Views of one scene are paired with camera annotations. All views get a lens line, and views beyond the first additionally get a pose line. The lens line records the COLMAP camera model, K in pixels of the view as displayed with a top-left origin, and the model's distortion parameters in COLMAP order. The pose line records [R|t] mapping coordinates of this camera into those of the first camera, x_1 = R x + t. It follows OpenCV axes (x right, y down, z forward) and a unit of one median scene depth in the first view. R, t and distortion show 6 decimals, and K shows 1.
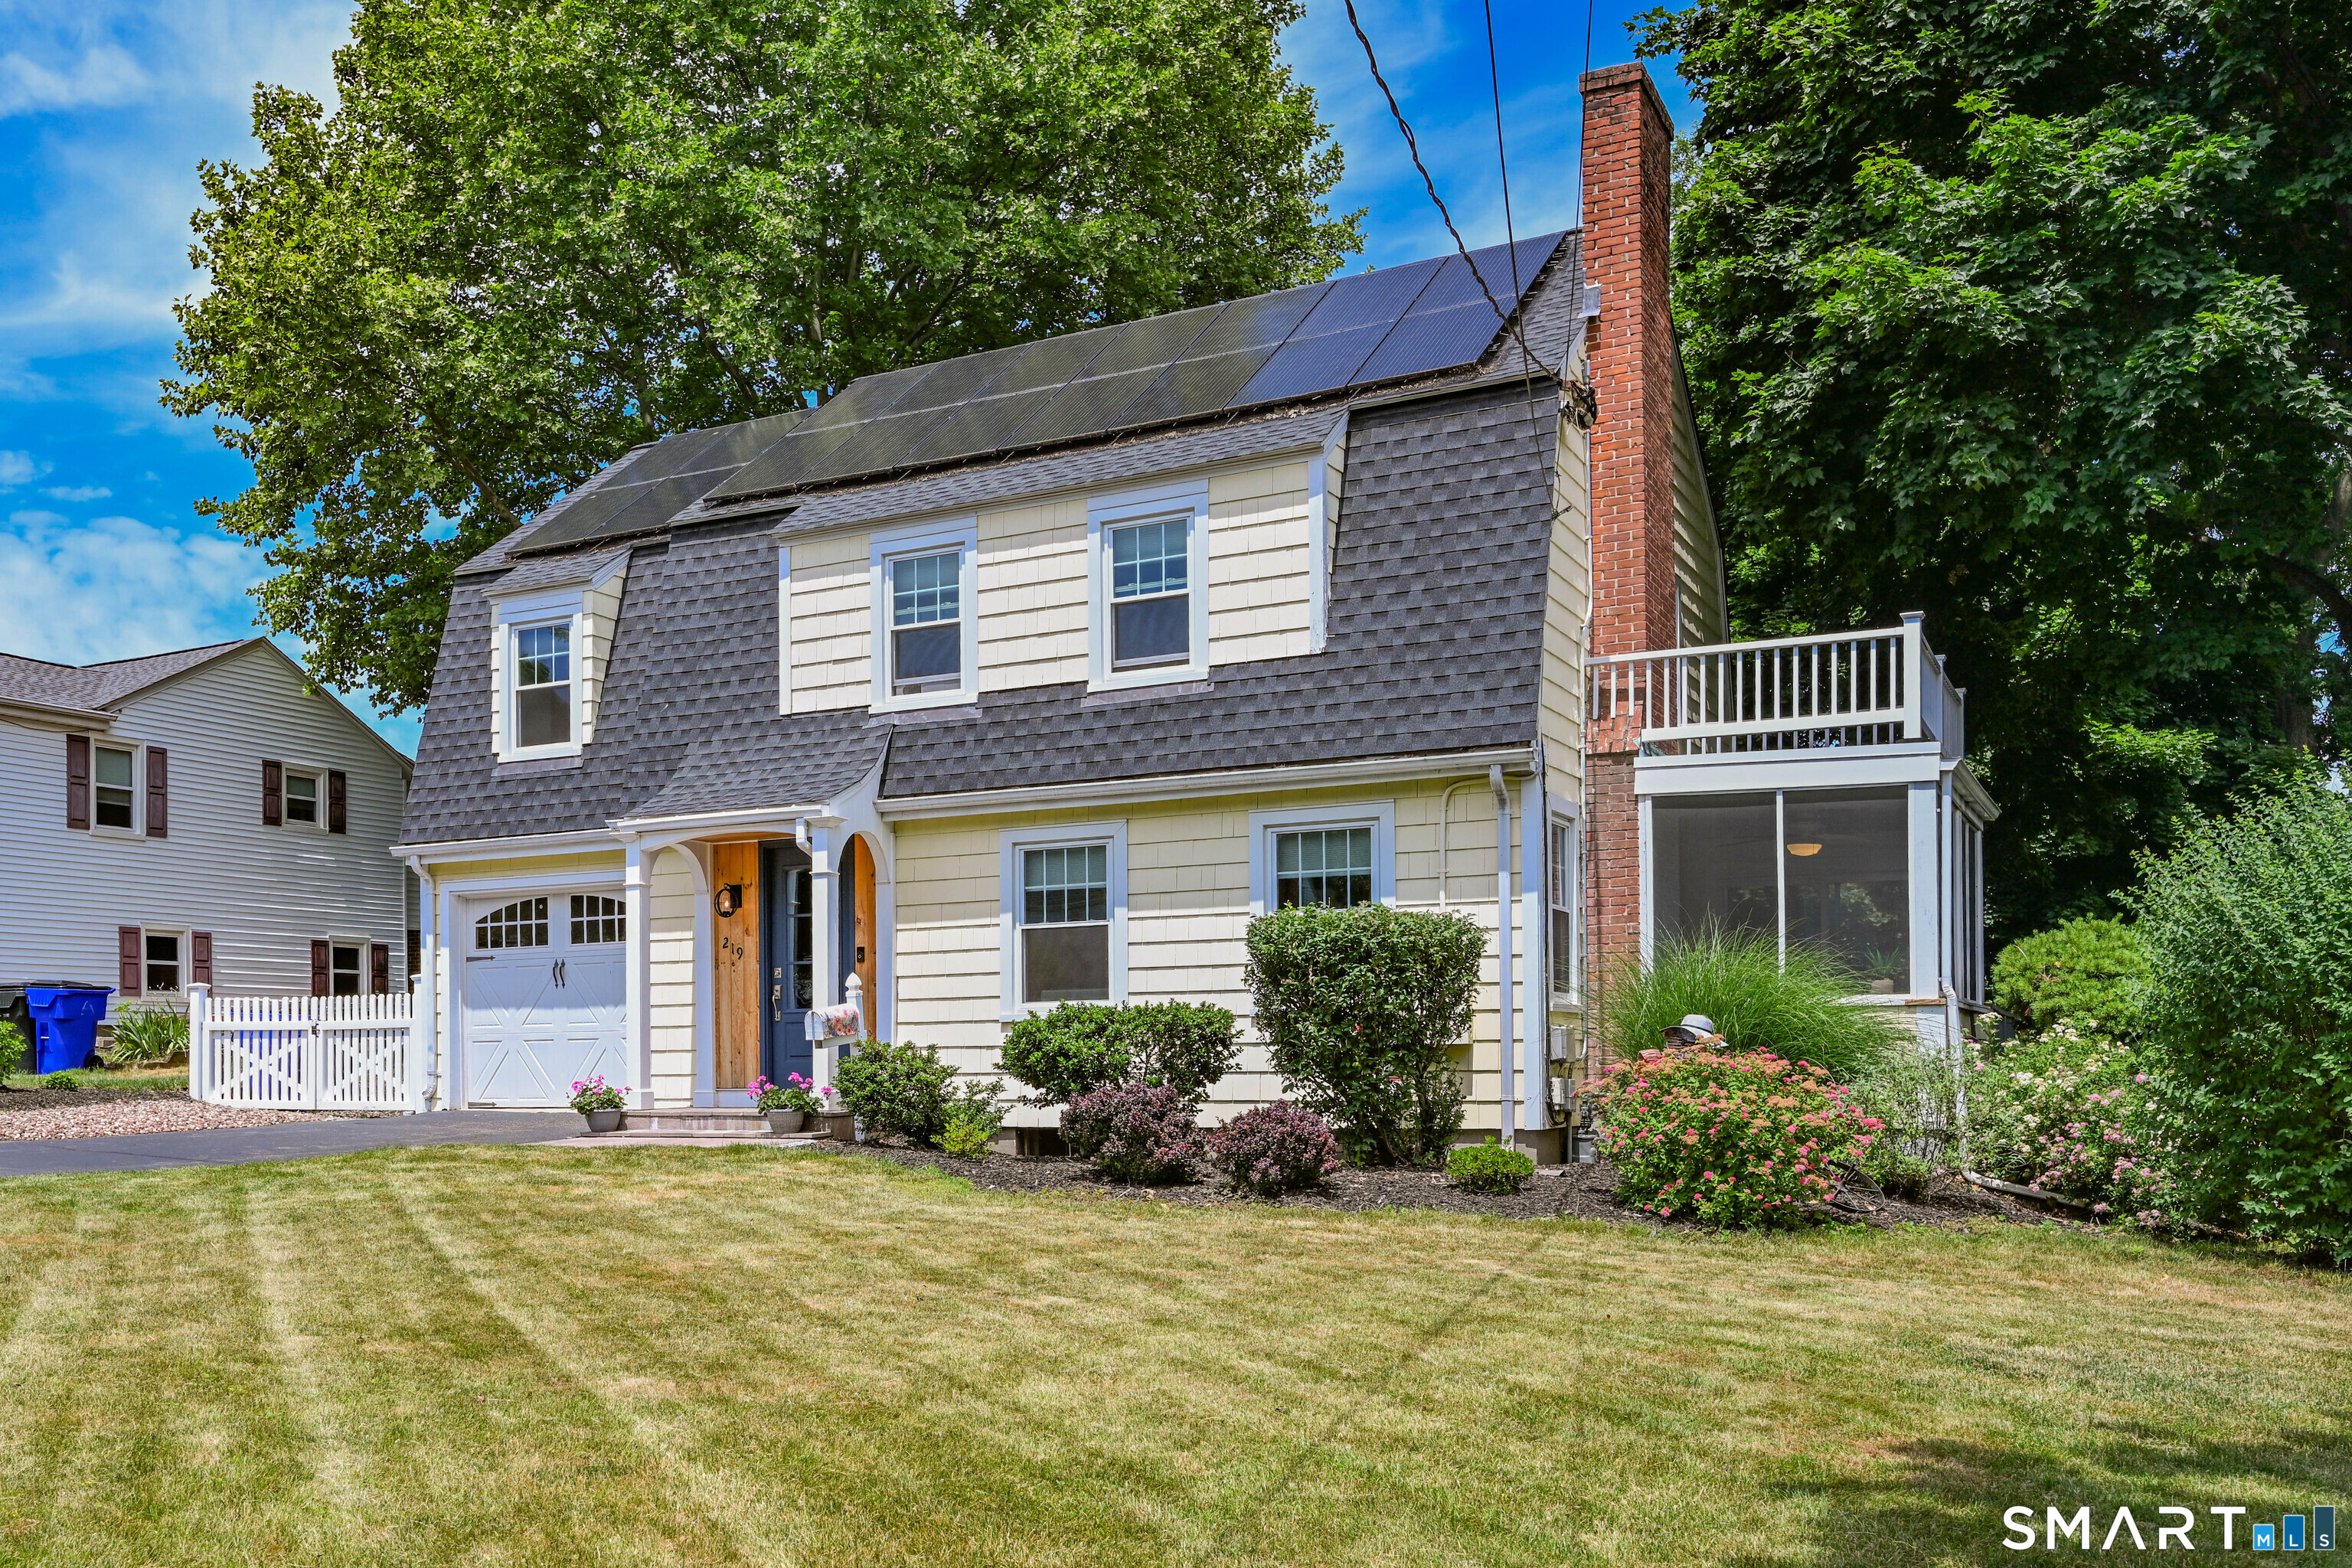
lens RADIAL K [[1652.2, 0, 1268.3], [0, 1652.2, 830.4], [0, 0, 1]] dist [-0.003123, -0.001435]
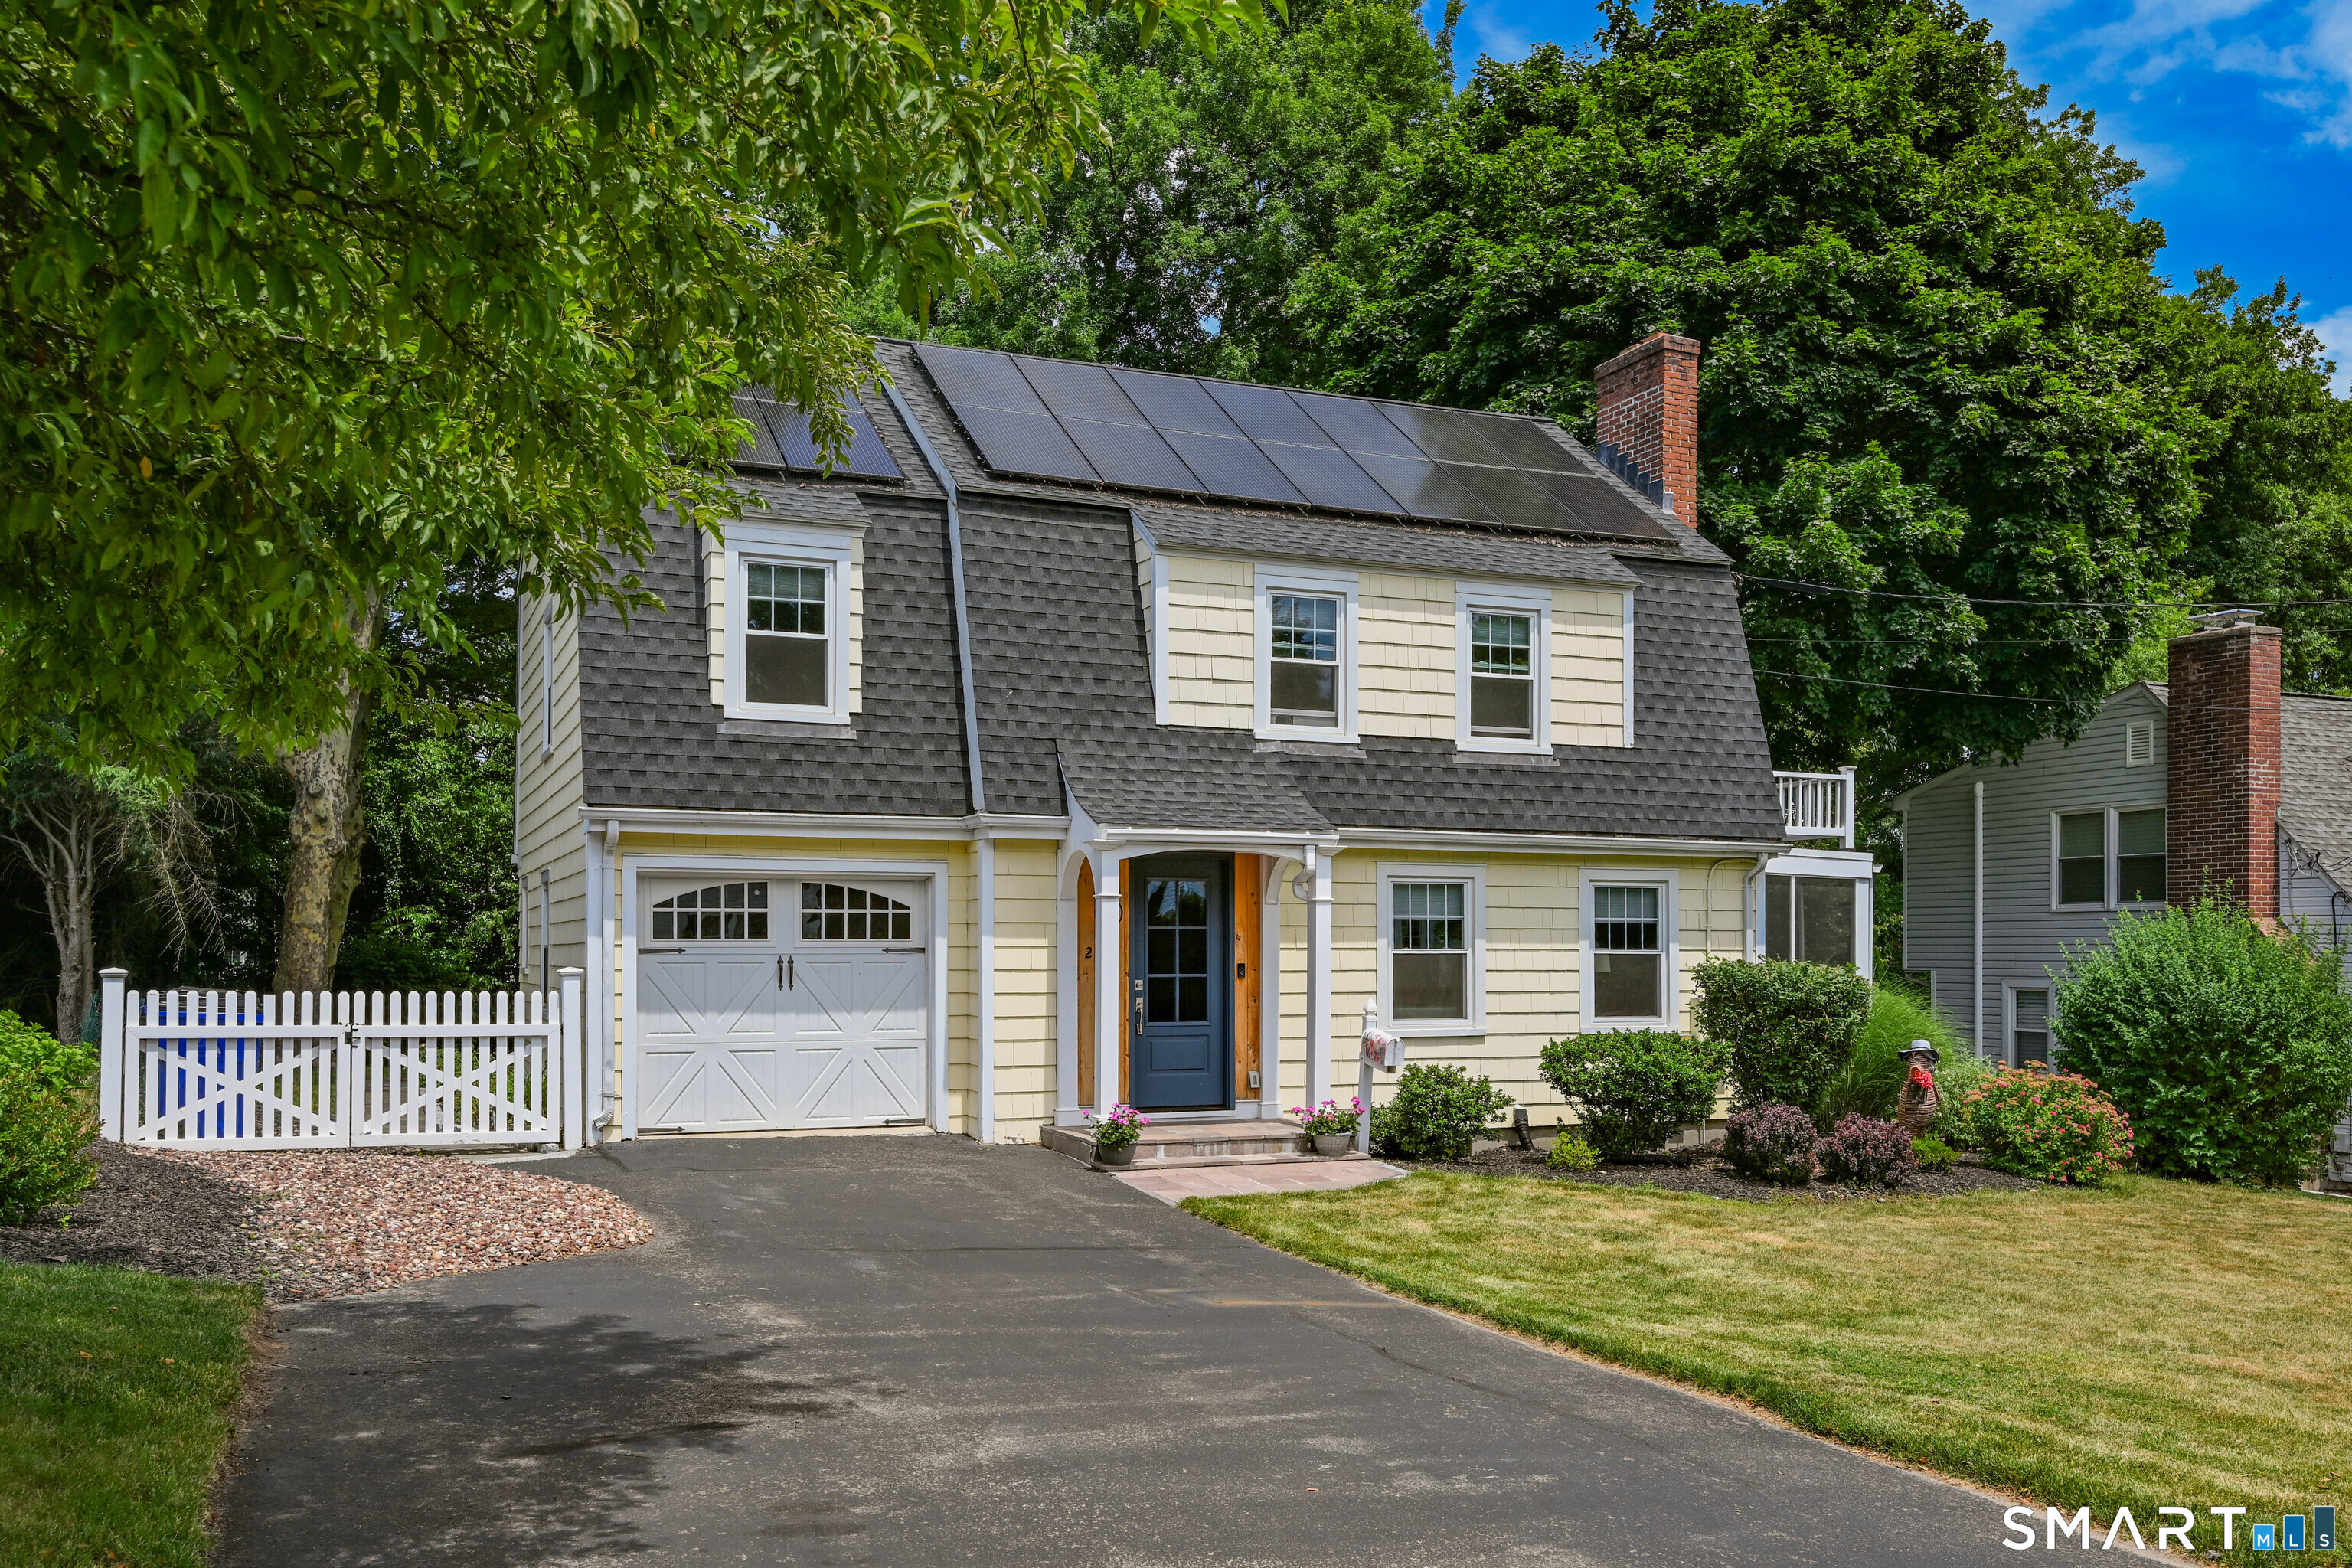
lens RADIAL K [[1442.5, 0, 1103.9], [0, 1442.5, 777.9], [0, 0, 1]] dist [-0.002453, -0.002242]
pose [[0.763853, 0.098688, 0.637801, -0.931680], [-0.098103, 0.994511, -0.036391, -0.003504], [-0.637891, -0.034773, 0.769341, 0.379641]]
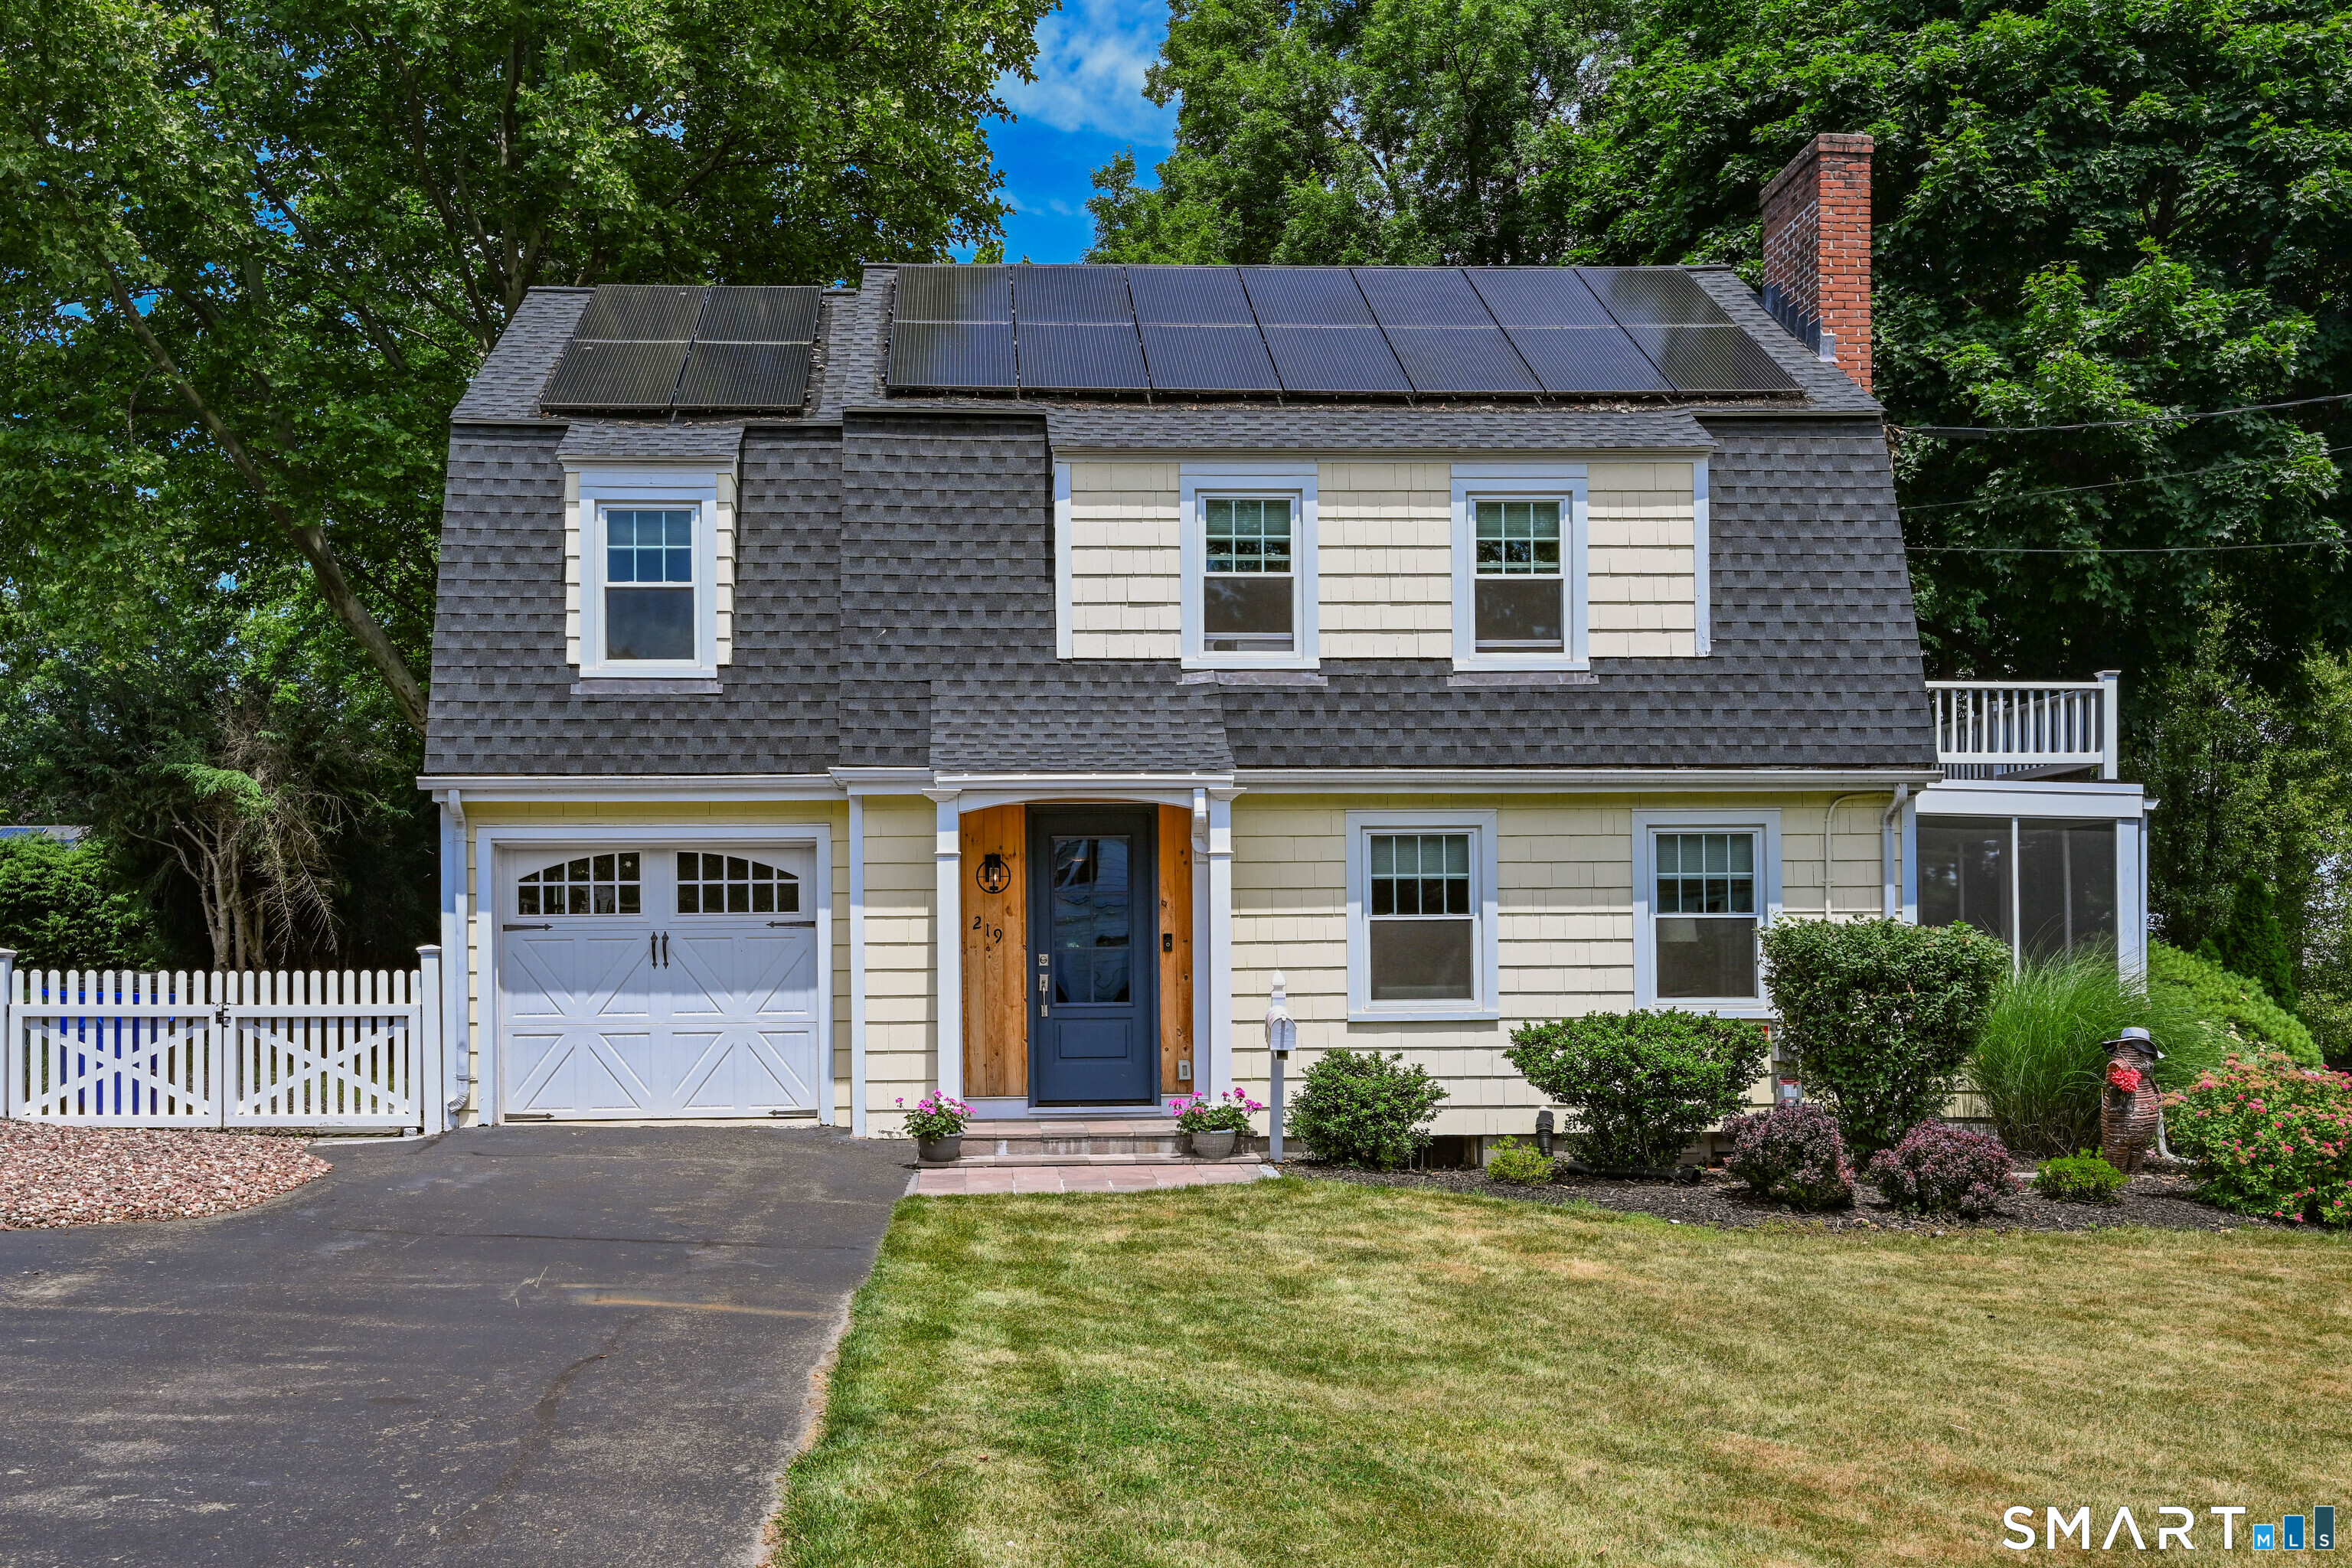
lens RADIAL K [[1565.3, 0, 1163.2], [0, 1565.3, 786.9], [0, 0, 1]] dist [-0.002810, -0.003400]
pose [[0.906820, 0.059505, 0.417298, -0.622486], [-0.061671, 0.998062, -0.008303, -0.000162], [-0.416983, -0.018206, 0.908732, 0.257314]]
